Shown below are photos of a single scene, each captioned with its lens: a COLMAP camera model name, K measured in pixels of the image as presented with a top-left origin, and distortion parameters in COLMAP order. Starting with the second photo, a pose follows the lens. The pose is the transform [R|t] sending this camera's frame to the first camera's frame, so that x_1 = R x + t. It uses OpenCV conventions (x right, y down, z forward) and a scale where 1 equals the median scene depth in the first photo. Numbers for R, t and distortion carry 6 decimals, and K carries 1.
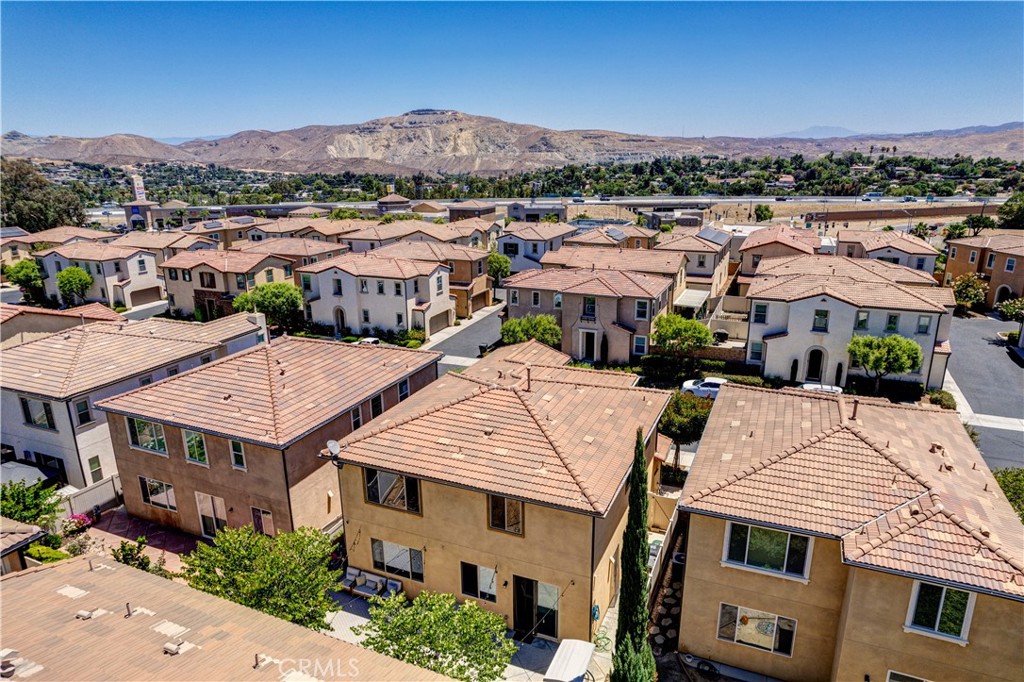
lens RADIAL K [[663.5, 0, 533.7], [0, 663.5, 345.6], [0, 0, 1]] dist [-0.070199, 0.067436]
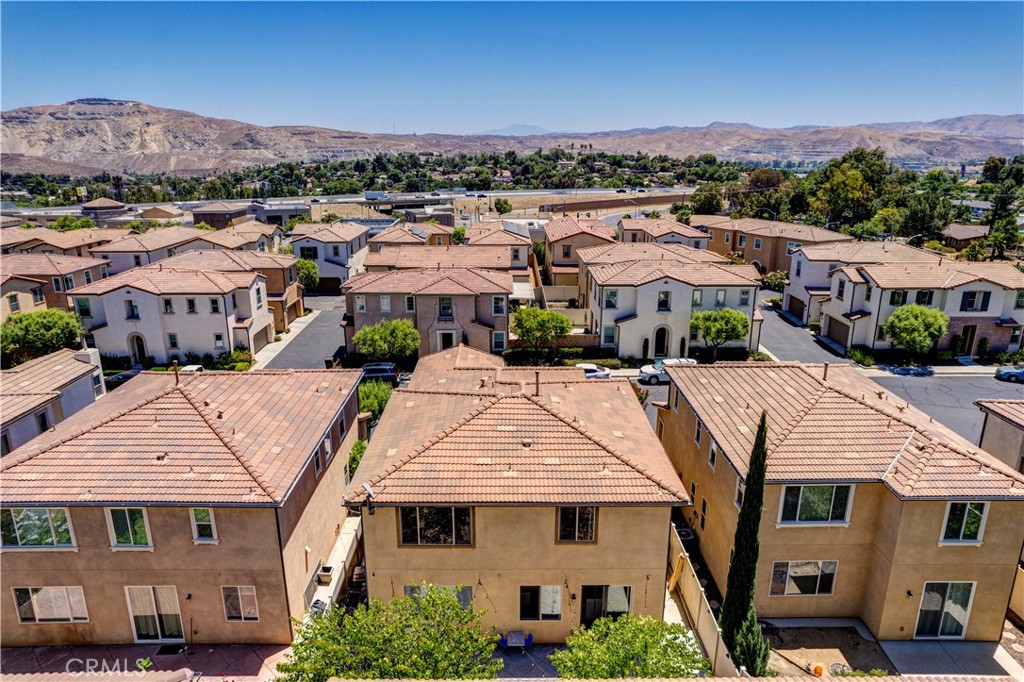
lens RADIAL K [[663.5, 0, 533.7], [0, 663.5, 345.6], [0, 0, 1]] dist [-0.070199, 0.067436]
pose [[0.915515, -0.106269, 0.387994, -0.177388], [0.104662, 0.994185, 0.025338, -0.013055], [-0.388431, 0.017411, 0.921313, 0.055914]]
